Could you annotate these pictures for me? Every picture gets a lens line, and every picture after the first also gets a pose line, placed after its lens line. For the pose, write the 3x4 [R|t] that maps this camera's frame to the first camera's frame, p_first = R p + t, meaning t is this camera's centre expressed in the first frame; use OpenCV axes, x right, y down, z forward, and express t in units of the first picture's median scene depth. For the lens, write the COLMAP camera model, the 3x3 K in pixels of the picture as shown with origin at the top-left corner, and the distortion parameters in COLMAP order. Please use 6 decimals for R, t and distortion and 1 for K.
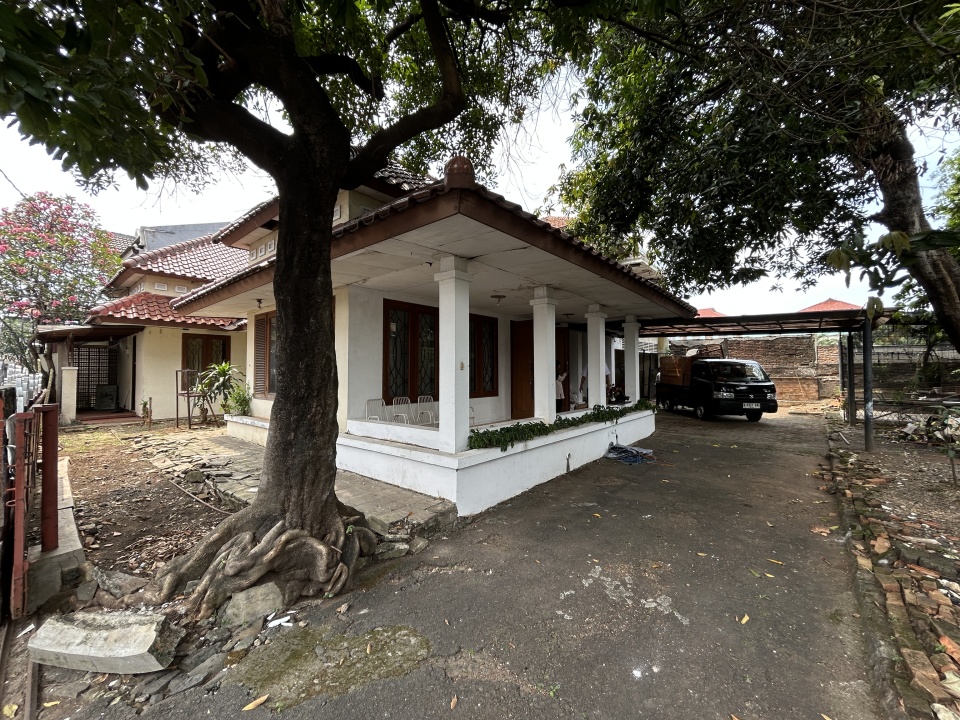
lens RADIAL K [[390.3, 0, 478.5], [0, 390.3, 358.1], [0, 0, 1]] dist [-0.003295, 0.001527]
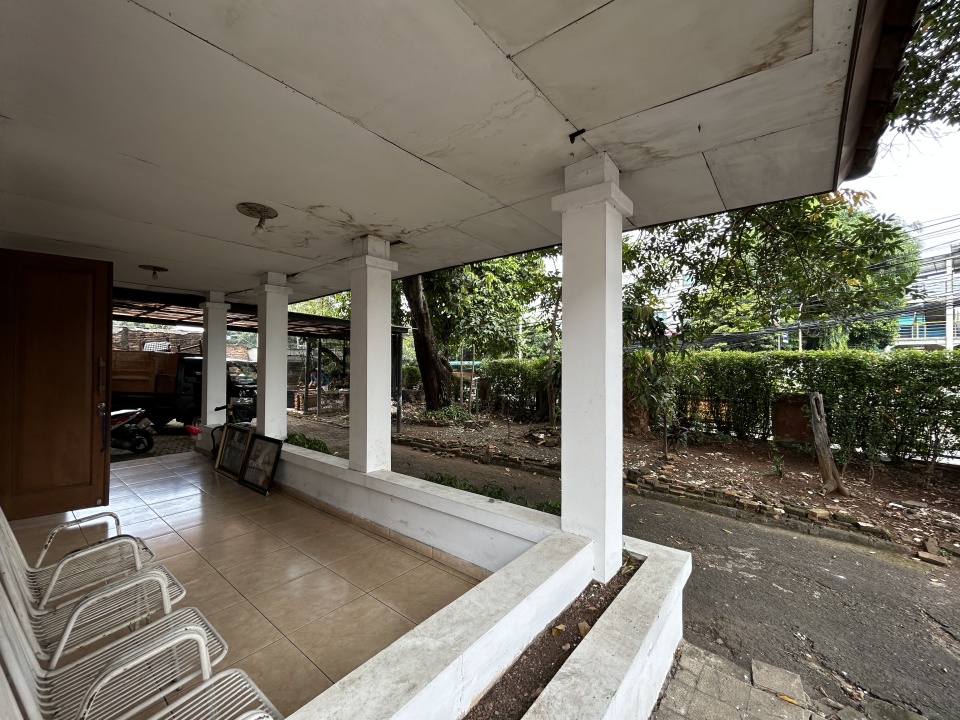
lens RADIAL K [[390.3, 0, 481.1], [0, 390.3, 360.1], [0, 0, 1]] dist [-0.003295, 0.001527]
pose [[-0.010567, 0.012821, 0.999862, -0.397161], [-0.036003, 0.999265, -0.013194, -0.003881], [-0.999296, -0.036138, -0.010097, 0.839206]]
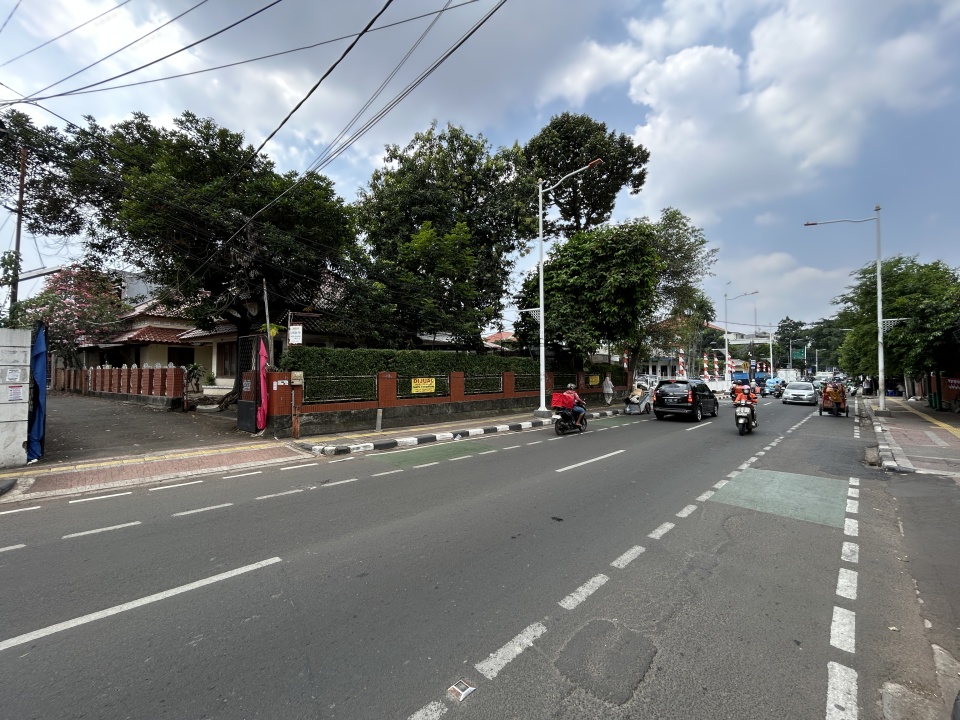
lens RADIAL K [[390.3, 0, 474.3], [0, 390.3, 355.8], [0, 0, 1]] dist [-0.003295, 0.001527]
pose [[0.989717, 0.007638, 0.142838, 0.823708], [-0.006404, 0.999938, -0.009097, -0.027082], [-0.142898, 0.008088, 0.989704, -2.024364]]
